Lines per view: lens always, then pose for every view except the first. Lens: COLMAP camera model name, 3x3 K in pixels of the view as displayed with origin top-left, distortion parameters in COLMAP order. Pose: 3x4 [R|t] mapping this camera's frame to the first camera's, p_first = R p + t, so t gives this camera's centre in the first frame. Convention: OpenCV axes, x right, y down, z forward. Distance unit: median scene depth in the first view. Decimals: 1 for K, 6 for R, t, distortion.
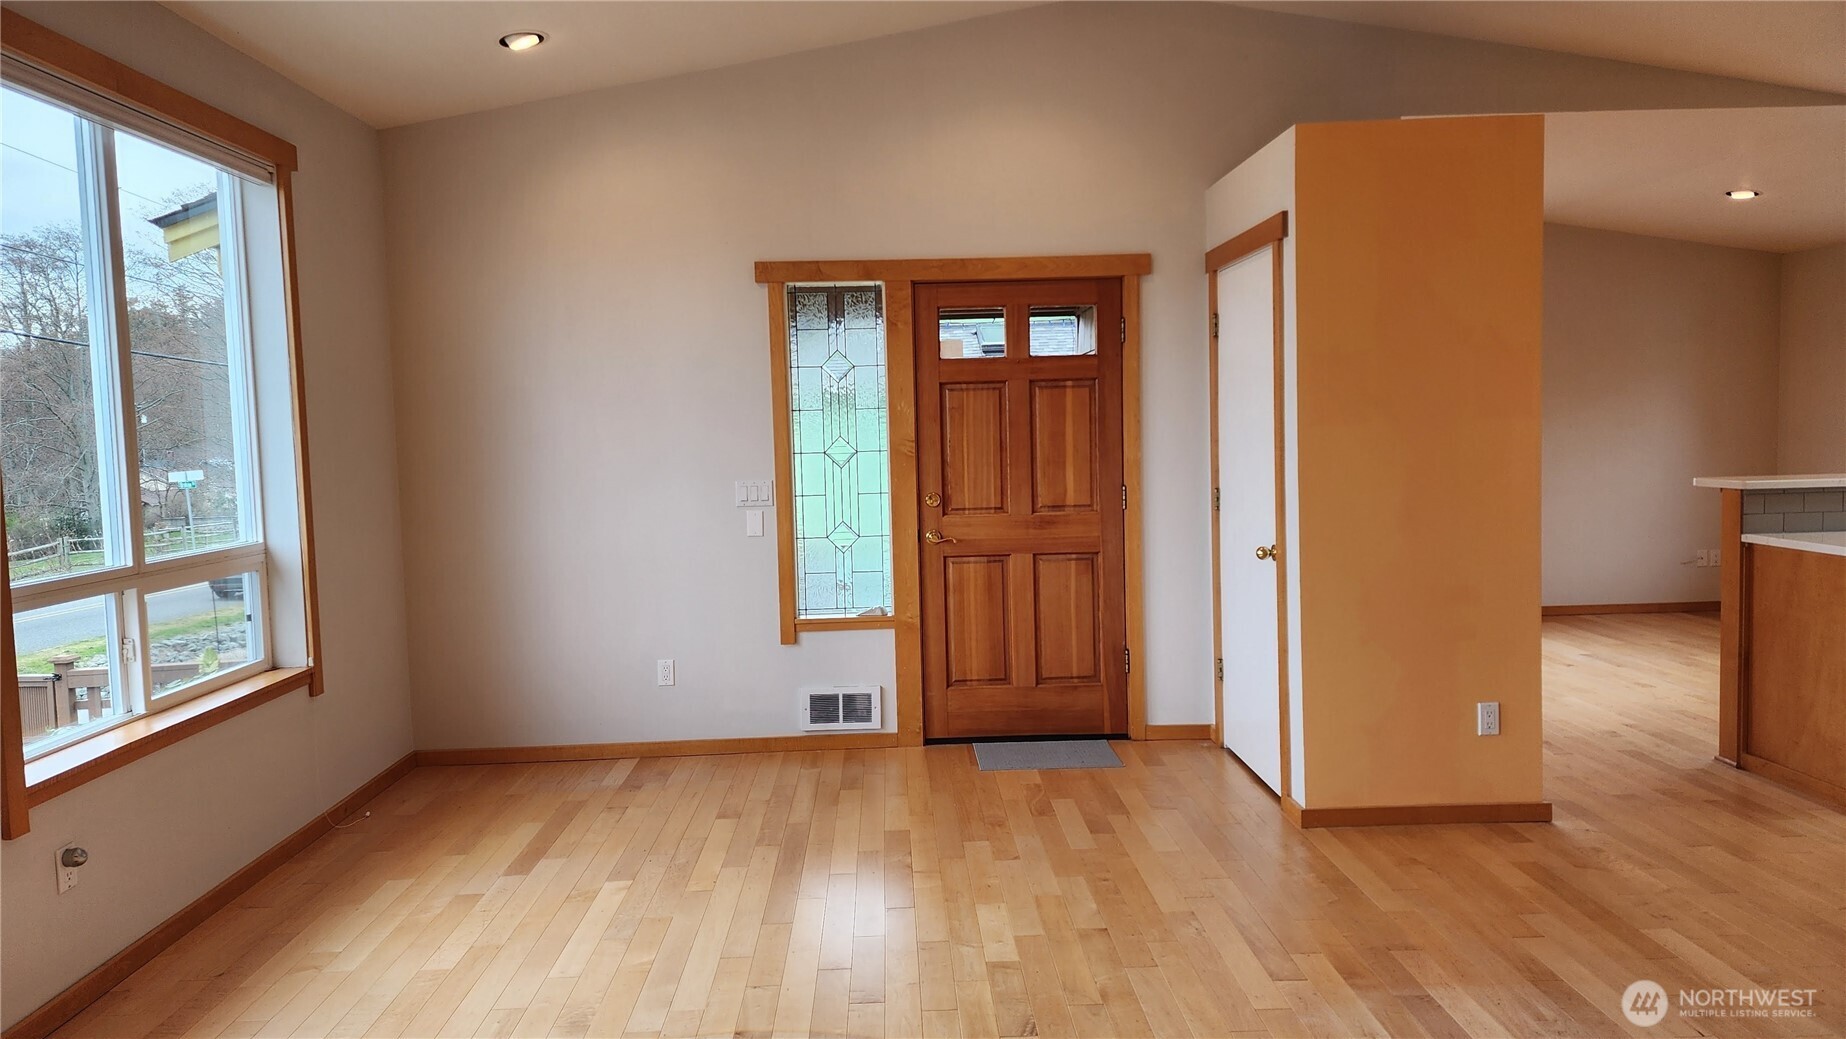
lens RADIAL K [[1234.6, 0, 905.9], [0, 1234.6, 505.7], [0, 0, 1]] dist [0.055227, -0.000910]
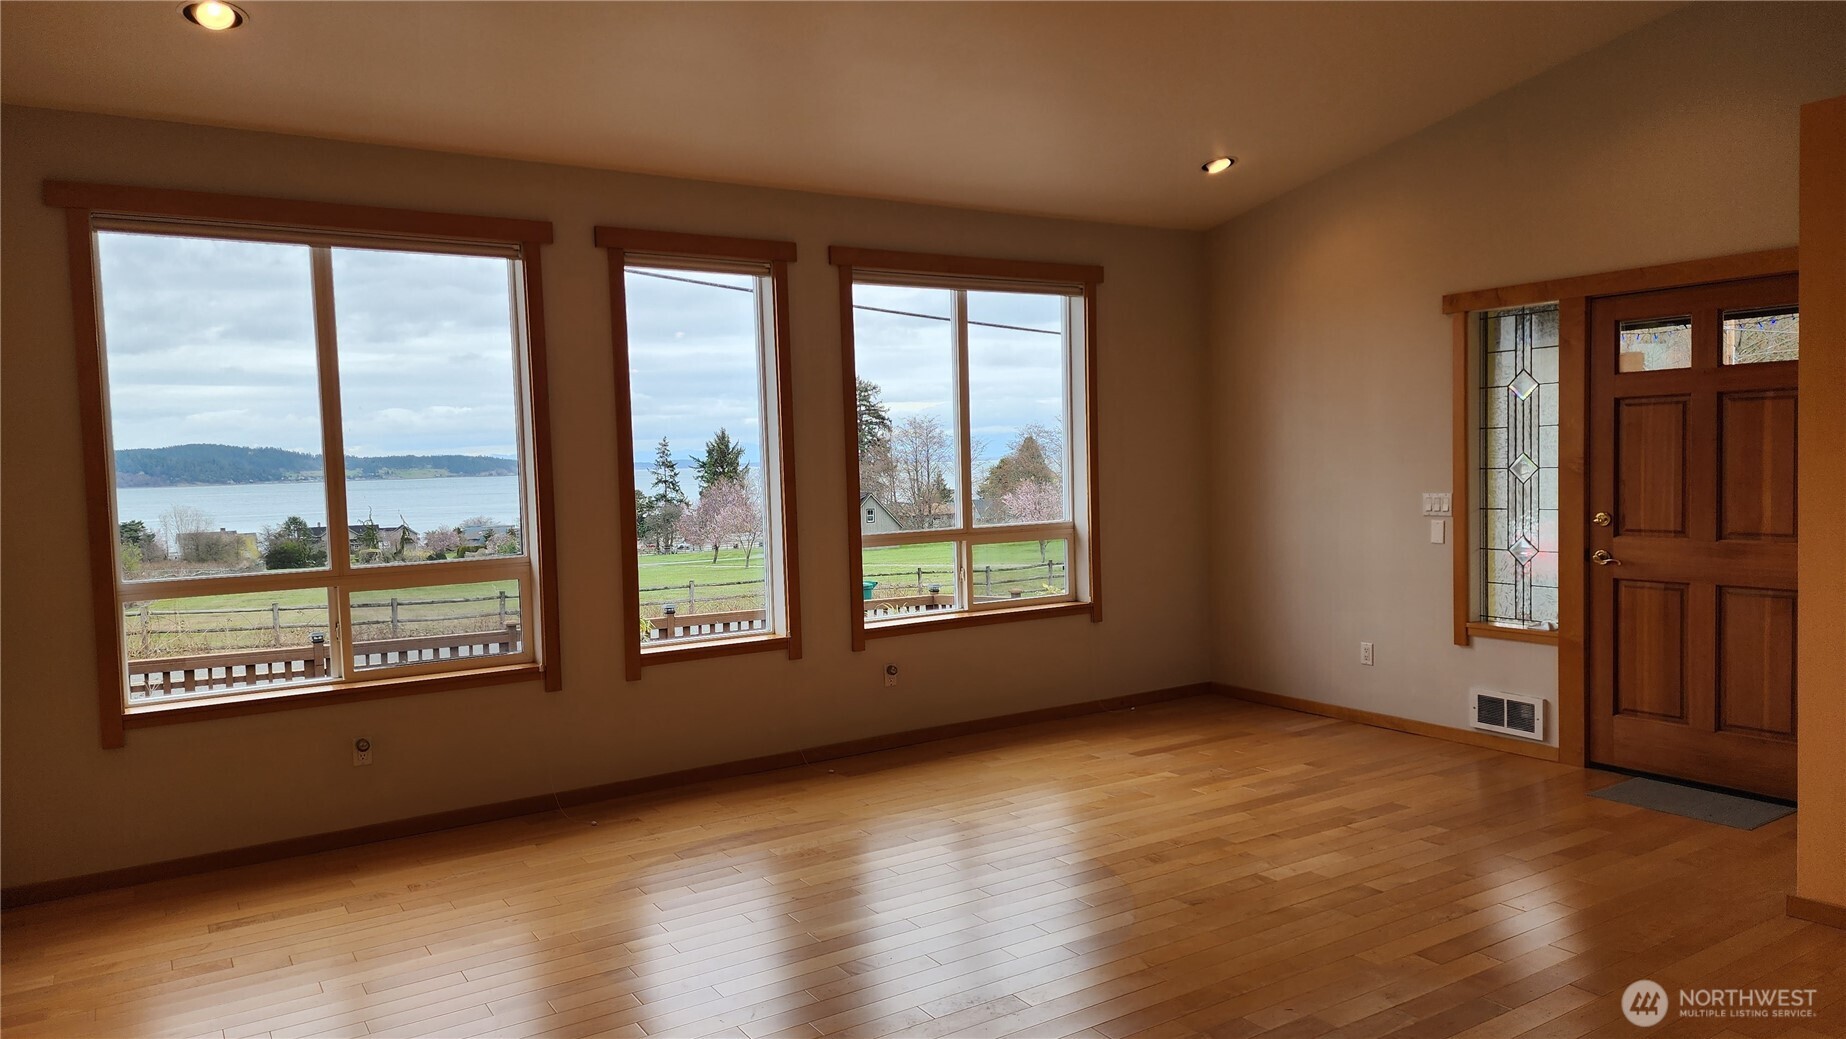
lens RADIAL K [[1291.0, 0, 920.0], [0, 1291.0, 555.1], [0, 0, 1]] dist [0.004604, 0.000843]
pose [[0.479824, 0.075222, -0.874134, 0.657345], [-0.042207, 0.997143, 0.062640, -0.017748], [0.876349, 0.006838, 0.481628, 0.034971]]
